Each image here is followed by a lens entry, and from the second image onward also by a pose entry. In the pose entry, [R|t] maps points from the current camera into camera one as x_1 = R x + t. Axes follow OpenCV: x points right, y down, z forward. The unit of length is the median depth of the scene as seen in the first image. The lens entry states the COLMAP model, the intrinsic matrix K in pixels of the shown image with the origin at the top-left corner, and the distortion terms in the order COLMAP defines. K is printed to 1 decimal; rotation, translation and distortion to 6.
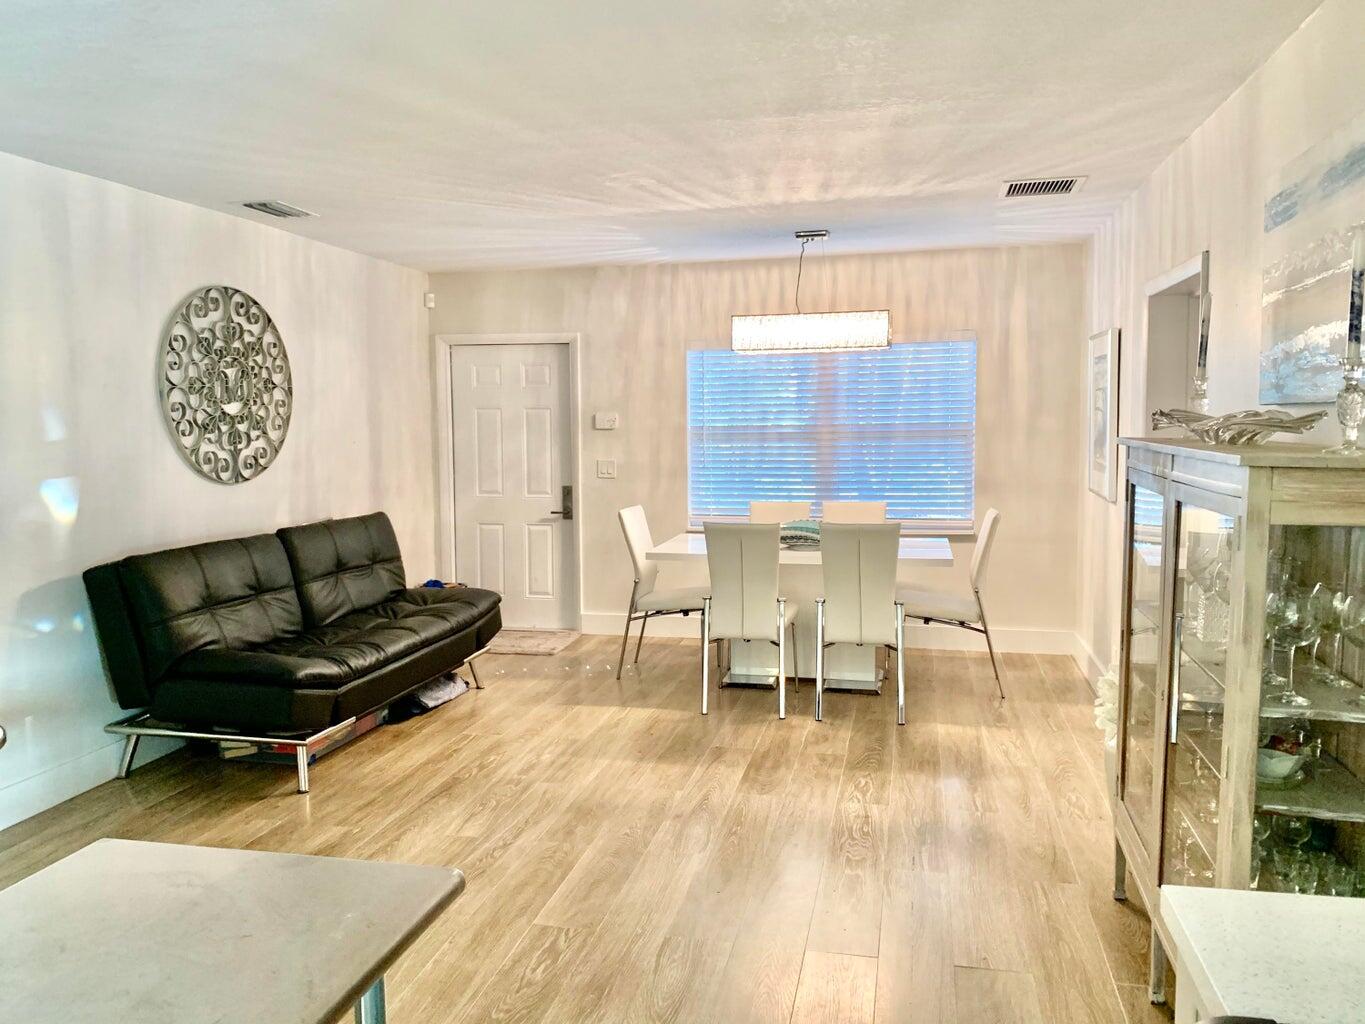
lens RADIAL K [[1032.8, 0, 694.5], [0, 1032.8, 516.1], [0, 0, 1]] dist [0.054547, -0.073368]
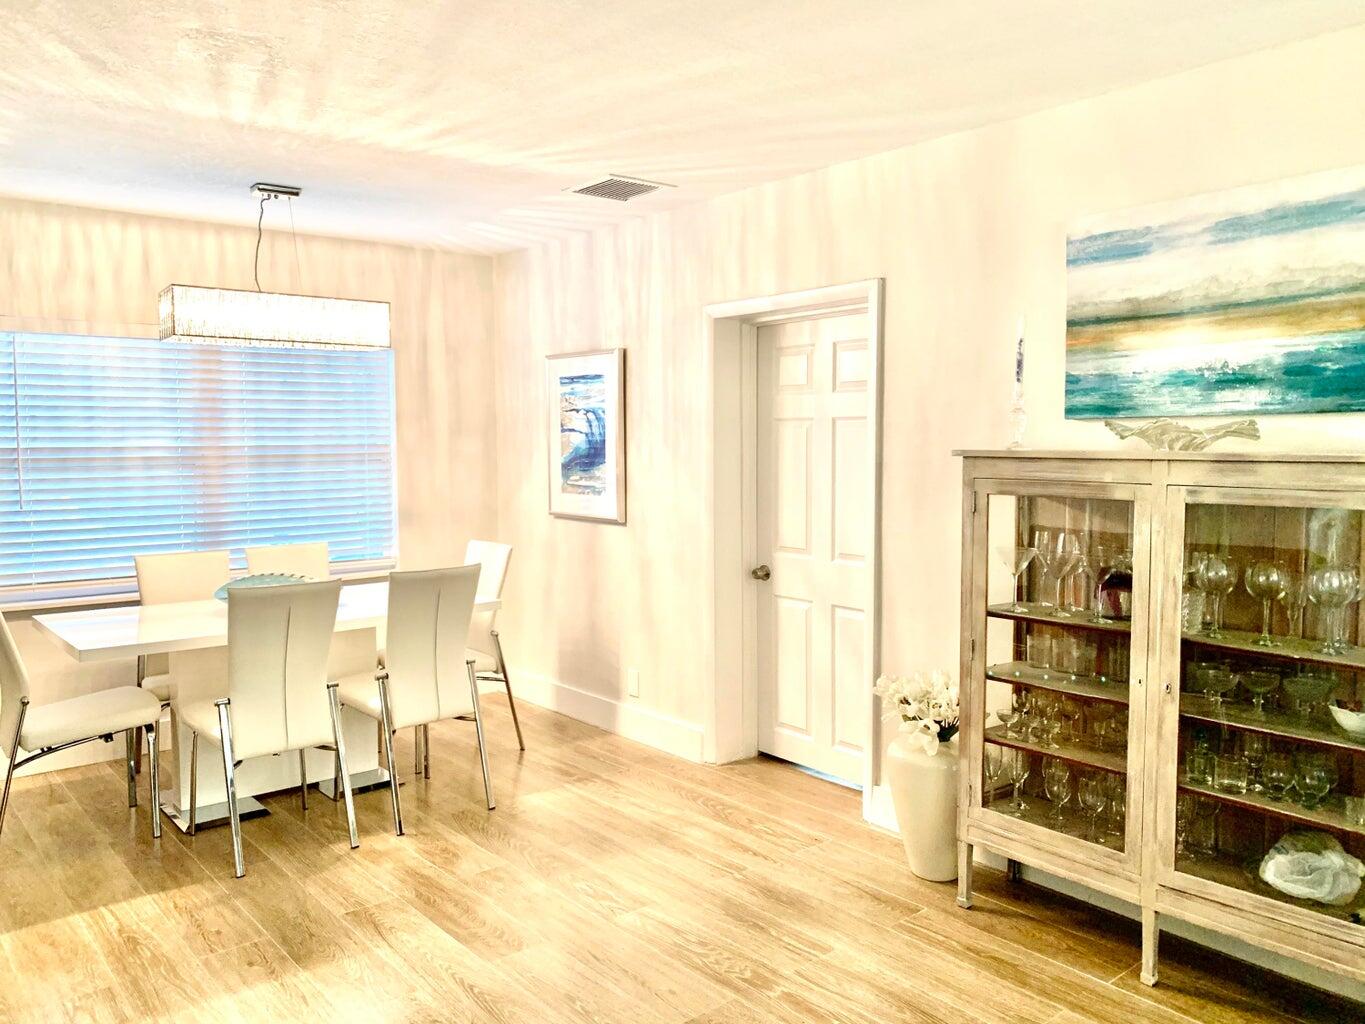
lens RADIAL K [[1032.8, 0, 677.6], [0, 1032.8, 507.9], [0, 0, 1]] dist [0.054547, -0.073368]
pose [[0.619991, -0.042716, 0.783445, -0.350464], [0.074222, 0.997232, -0.004364, -0.021558], [-0.781090, 0.060855, 0.621446, 0.373810]]
